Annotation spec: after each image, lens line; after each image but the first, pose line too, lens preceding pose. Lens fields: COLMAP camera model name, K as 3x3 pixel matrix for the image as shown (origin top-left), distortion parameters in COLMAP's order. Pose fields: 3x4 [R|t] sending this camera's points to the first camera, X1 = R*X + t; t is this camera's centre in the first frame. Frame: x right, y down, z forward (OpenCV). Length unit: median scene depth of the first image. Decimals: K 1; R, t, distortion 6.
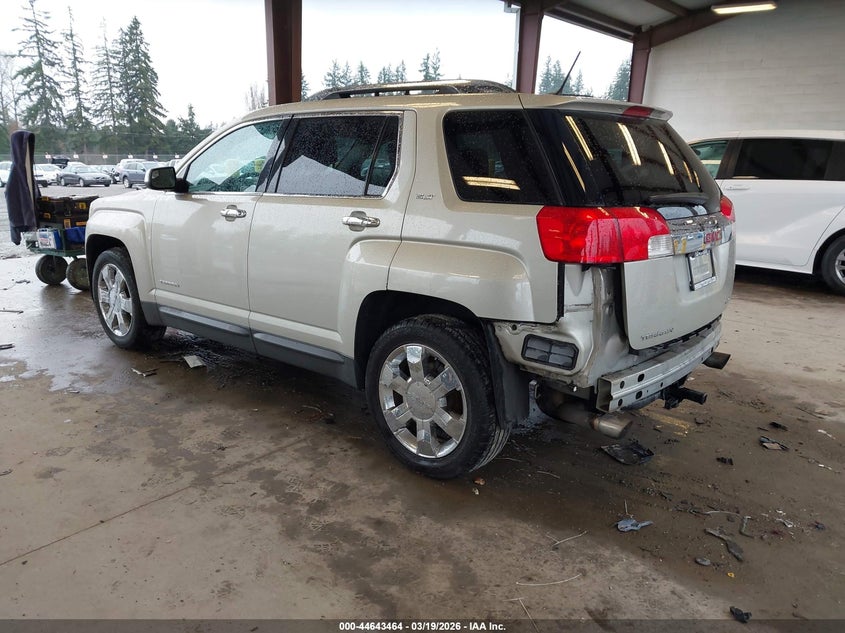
lens RADIAL K [[686.9, 0, 428.9], [0, 686.9, 317.7], [0, 0, 1]] dist [-0.001177, 0.001896]
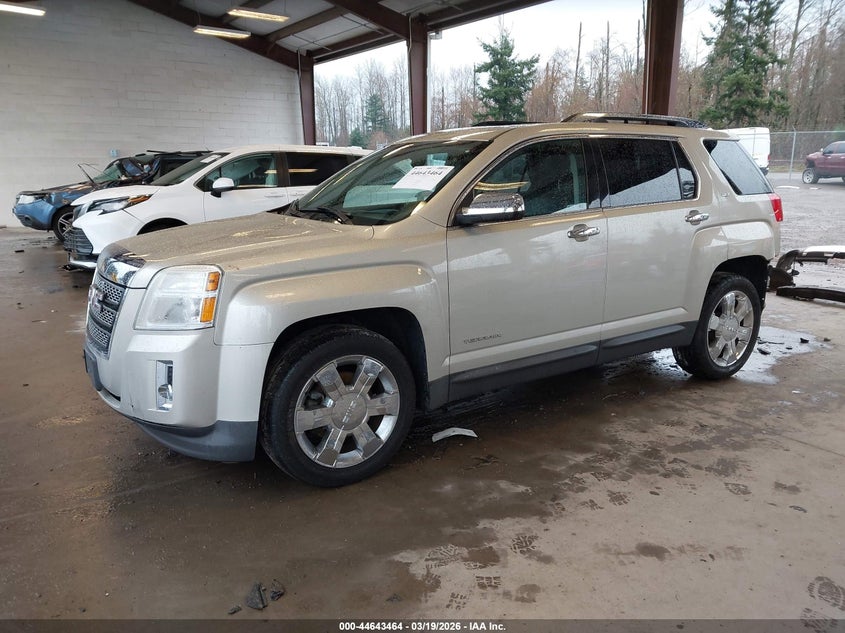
lens RADIAL K [[686.9, 0, 428.9], [0, 686.9, 317.7], [0, 0, 1]] dist [-0.001177, 0.001896]
pose [[0.259399, -0.220962, 0.940153, -1.432635], [0.240178, 0.957651, 0.158806, -0.270414], [-0.935429, 0.184610, 0.301483, 1.033676]]
